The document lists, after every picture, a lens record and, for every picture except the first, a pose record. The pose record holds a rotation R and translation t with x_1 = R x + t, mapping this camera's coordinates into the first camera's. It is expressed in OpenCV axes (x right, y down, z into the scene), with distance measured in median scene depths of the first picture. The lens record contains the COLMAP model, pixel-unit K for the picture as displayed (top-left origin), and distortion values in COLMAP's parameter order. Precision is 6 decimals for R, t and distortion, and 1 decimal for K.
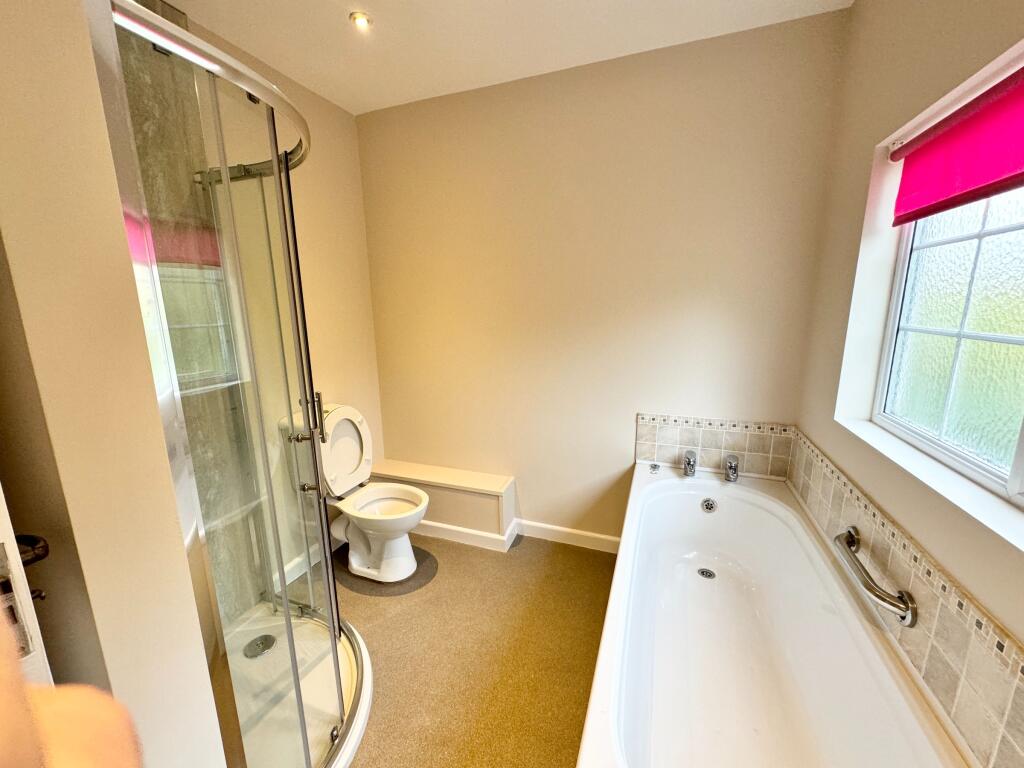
lens RADIAL K [[408.4, 0, 512.0], [0, 408.4, 384.0], [0, 0, 1]] dist [0.022294, -0.000165]
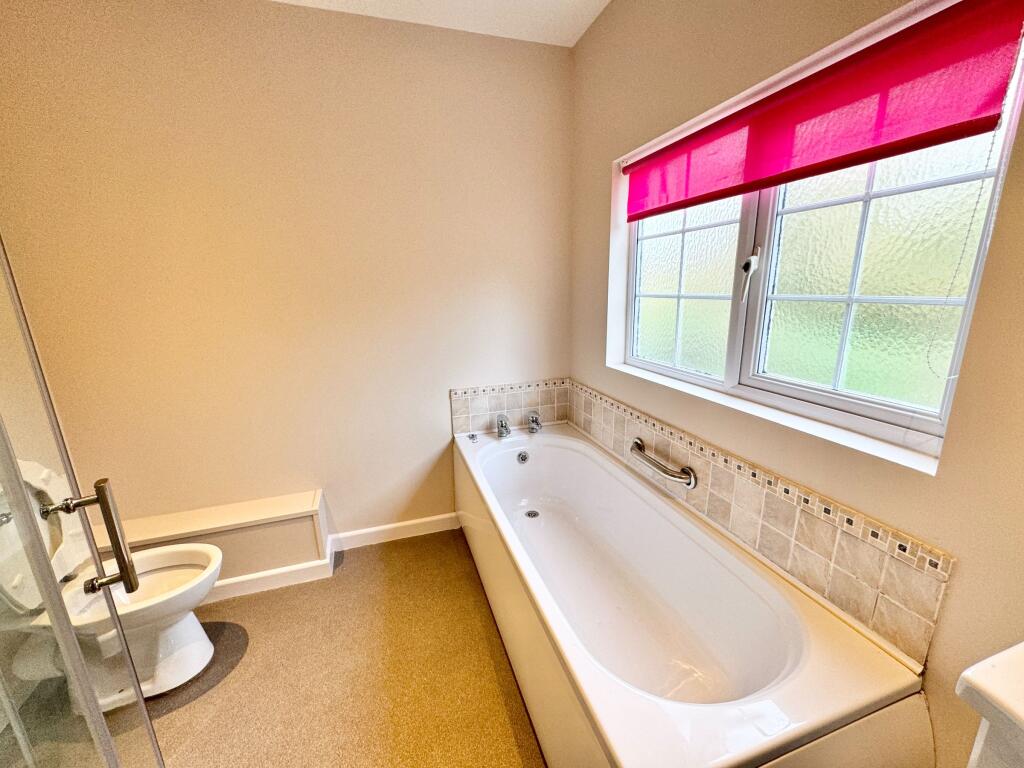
lens RADIAL K [[408.4, 0, 512.0], [0, 408.4, 384.0], [0, 0, 1]] dist [0.022294, -0.000165]
pose [[0.789567, -0.152093, 0.594518, -0.198722], [0.135200, 0.988109, 0.073227, 0.003385], [-0.598585, 0.022561, 0.800741, 0.093430]]
